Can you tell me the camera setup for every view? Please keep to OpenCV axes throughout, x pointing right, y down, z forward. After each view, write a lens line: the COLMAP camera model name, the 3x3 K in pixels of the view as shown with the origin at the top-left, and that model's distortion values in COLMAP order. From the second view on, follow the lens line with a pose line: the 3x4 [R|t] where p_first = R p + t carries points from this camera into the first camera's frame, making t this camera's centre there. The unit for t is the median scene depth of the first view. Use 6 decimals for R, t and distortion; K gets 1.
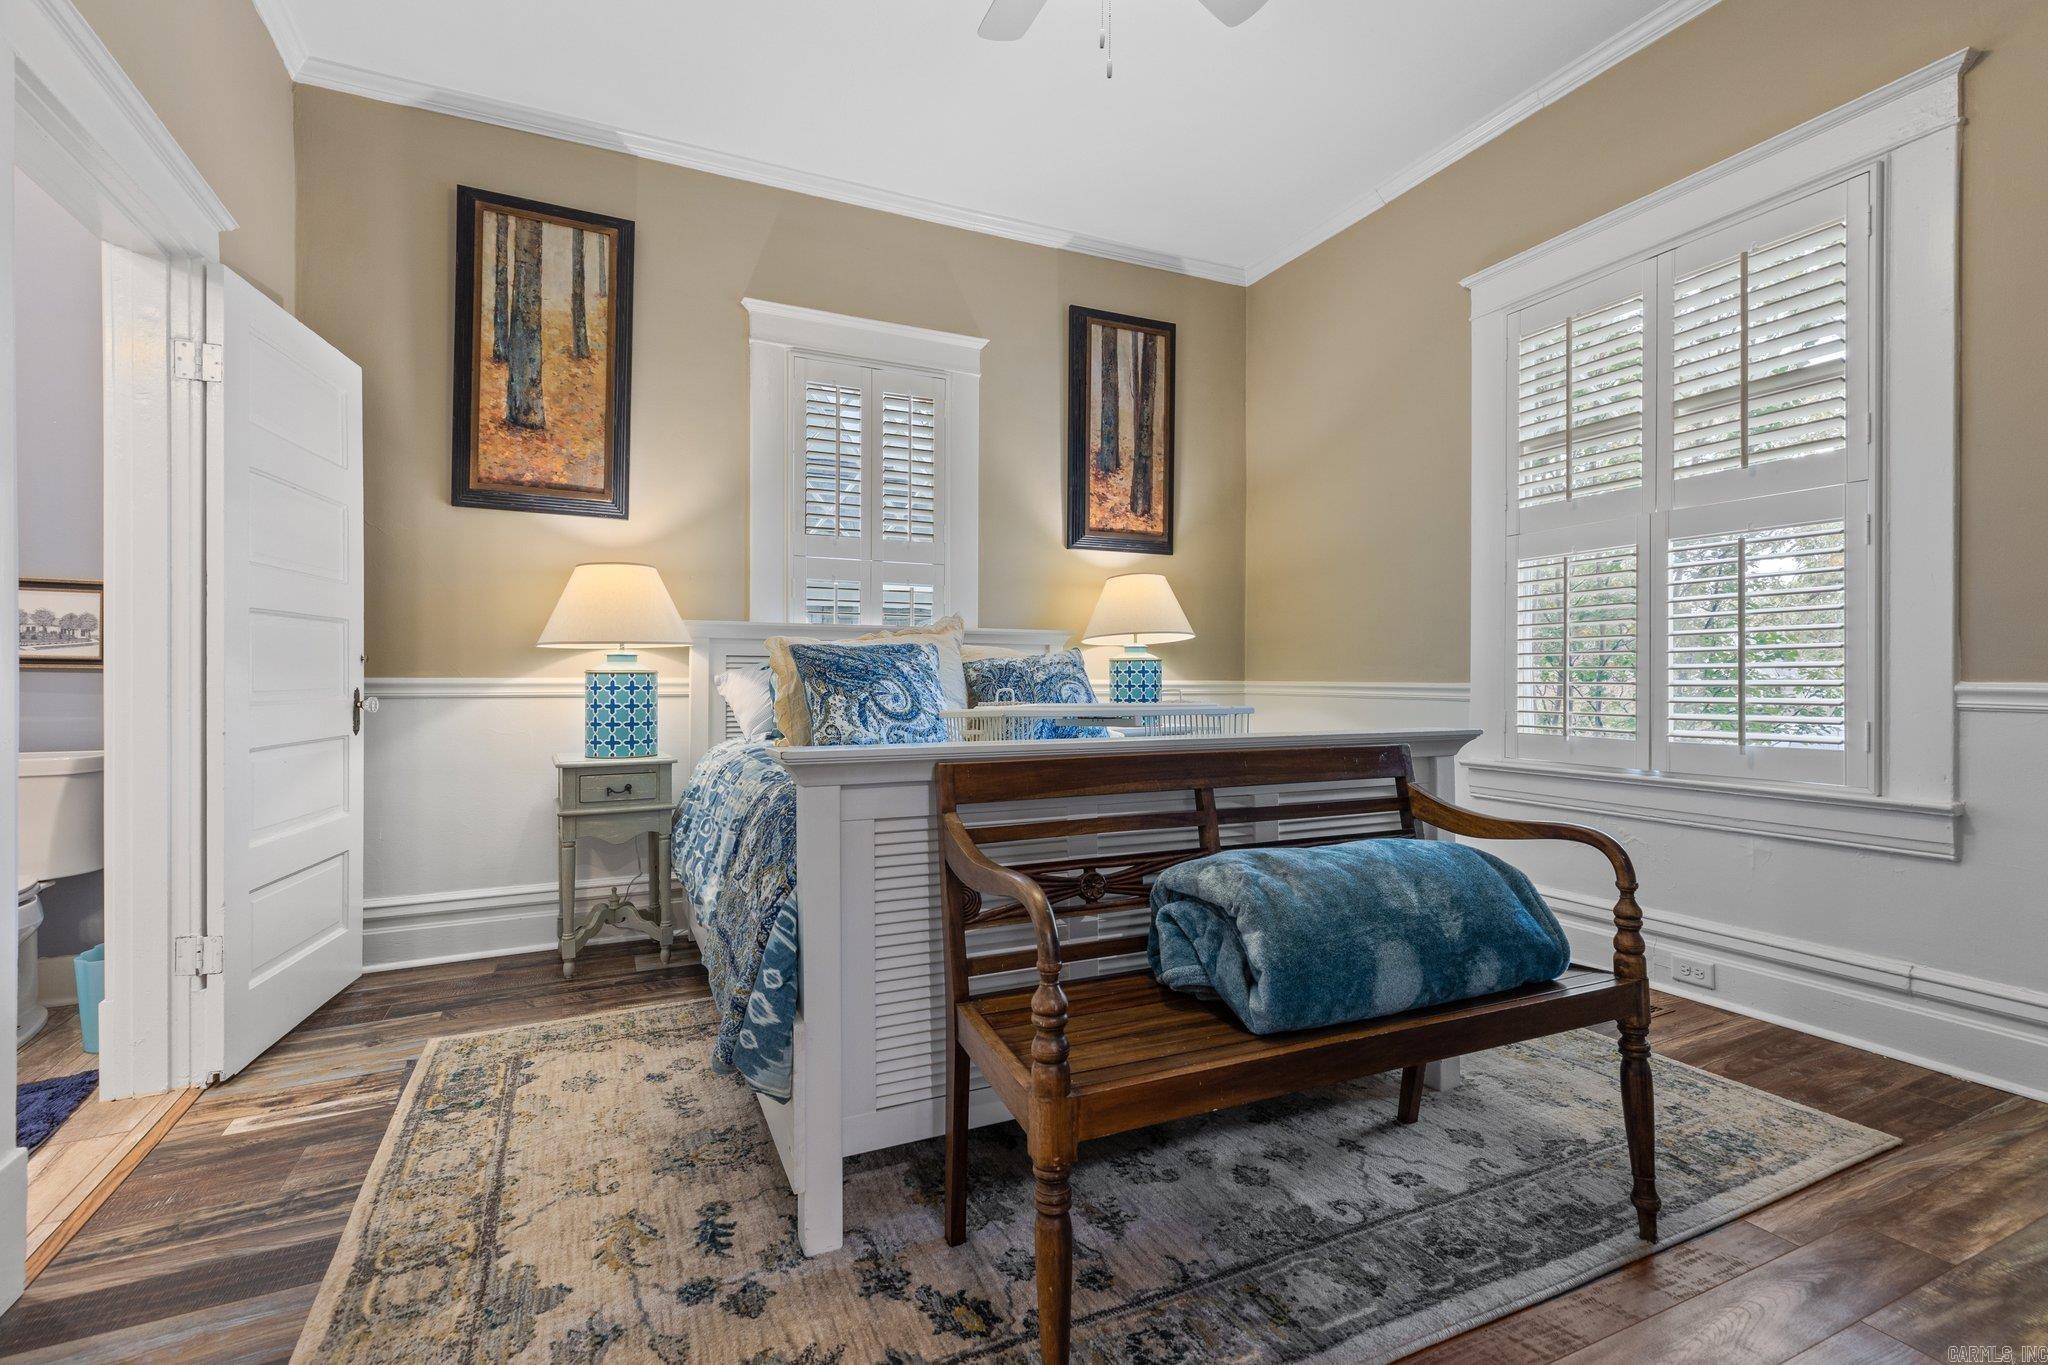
lens RADIAL K [[929.8, 0, 1027.6], [0, 929.8, 686.4], [0, 0, 1]] dist [0.004621, -0.000800]
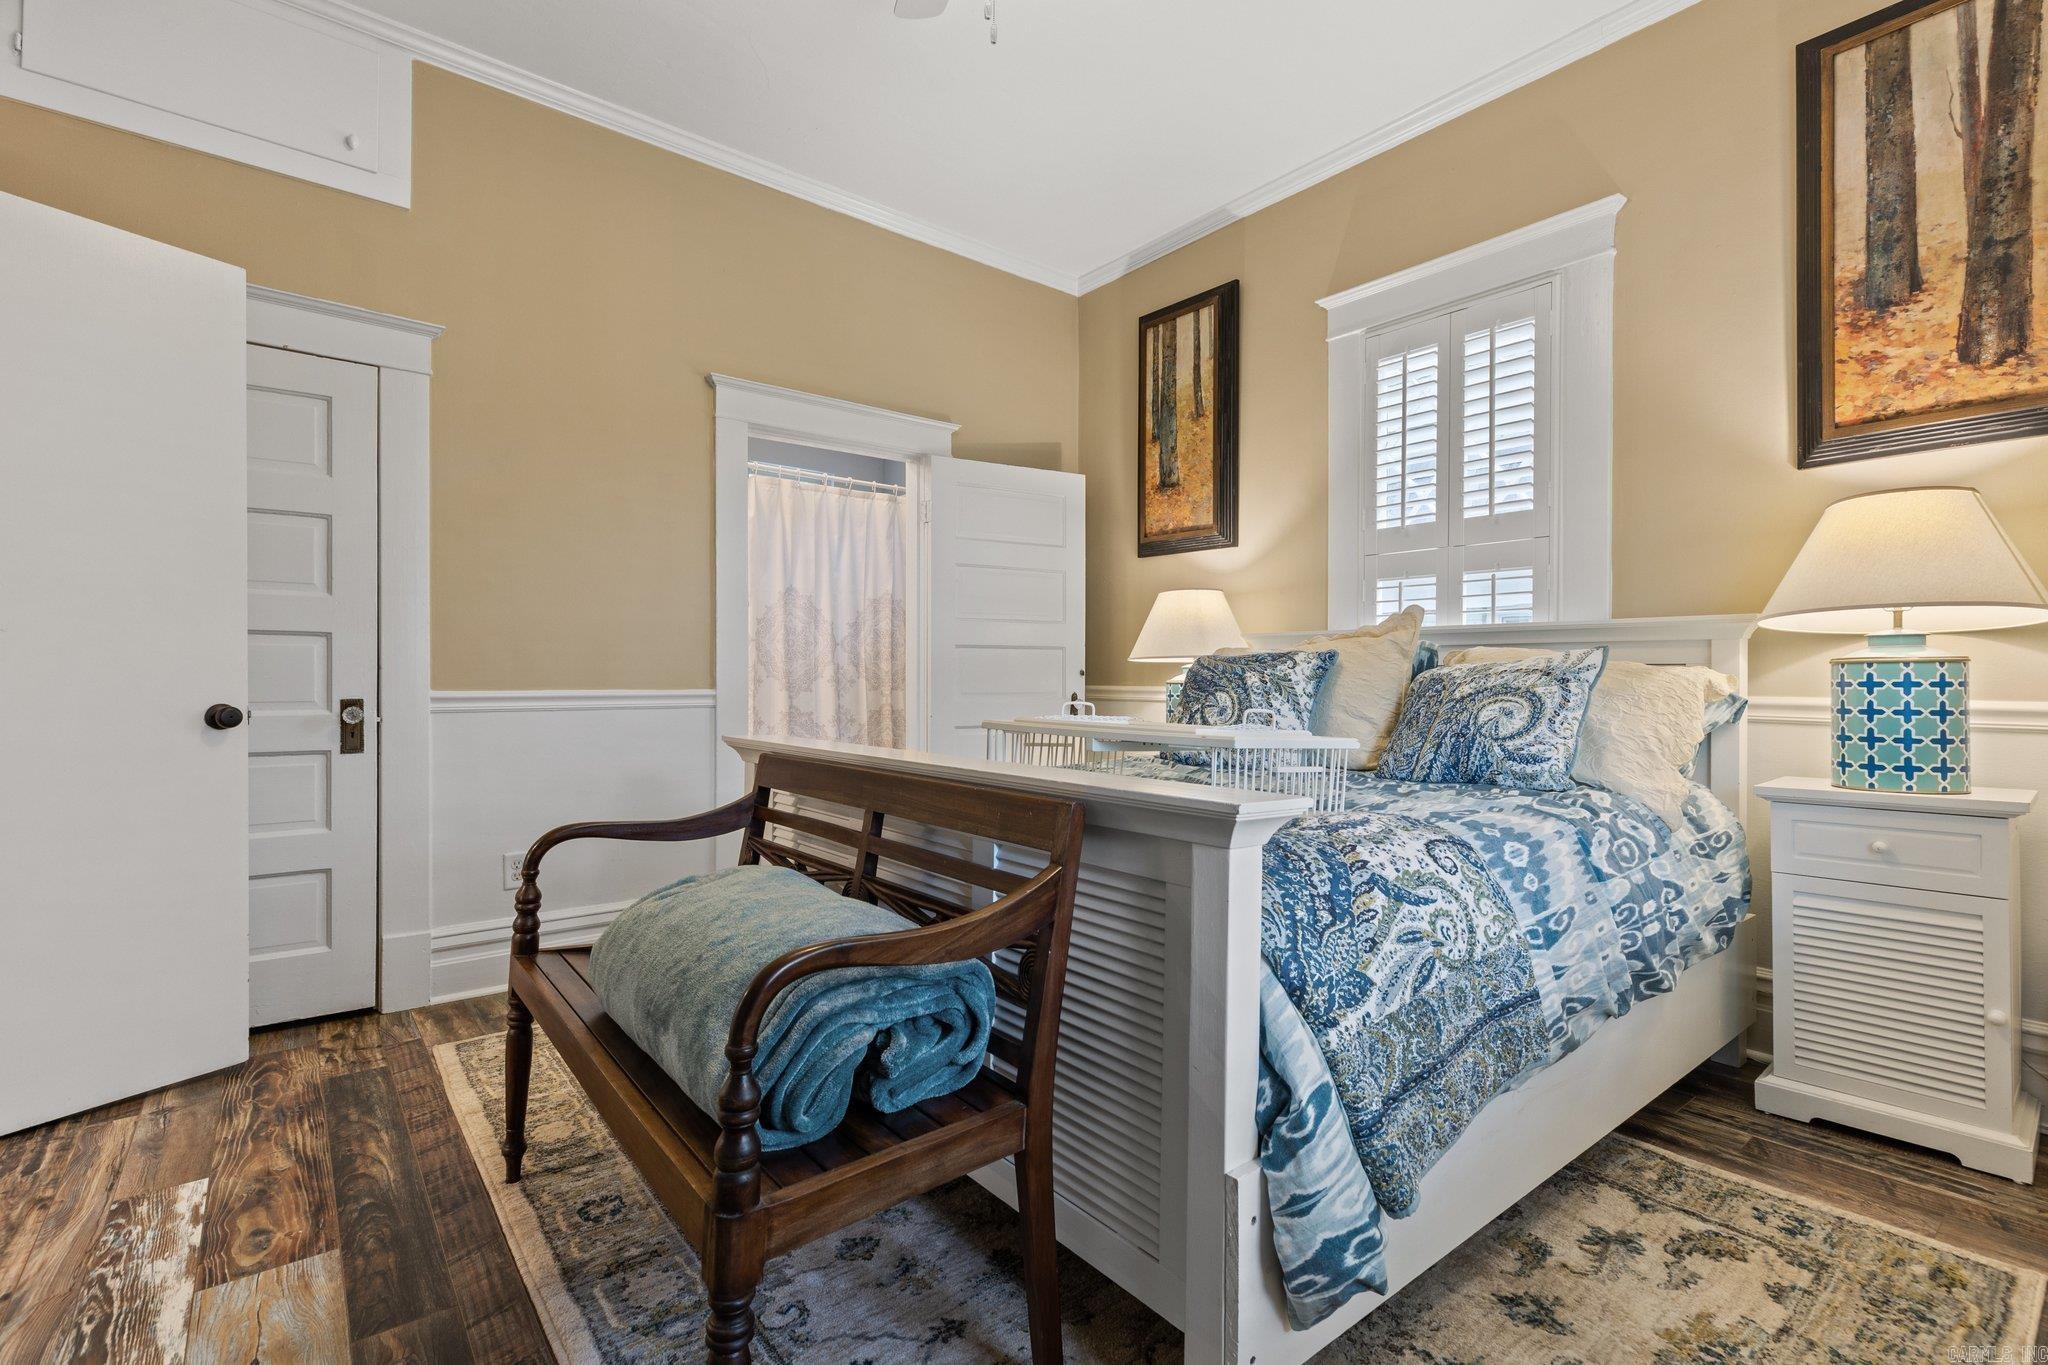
lens RADIAL K [[929.8, 0, 1031.9], [0, 929.8, 687.0], [0, 0, 1]] dist [0.004621, -0.000800]
pose [[0.245185, 0.007983, -0.969443, 0.601861], [-0.012685, 0.999907, 0.005026, -0.011952], [0.969393, 0.011065, 0.245264, 0.490423]]
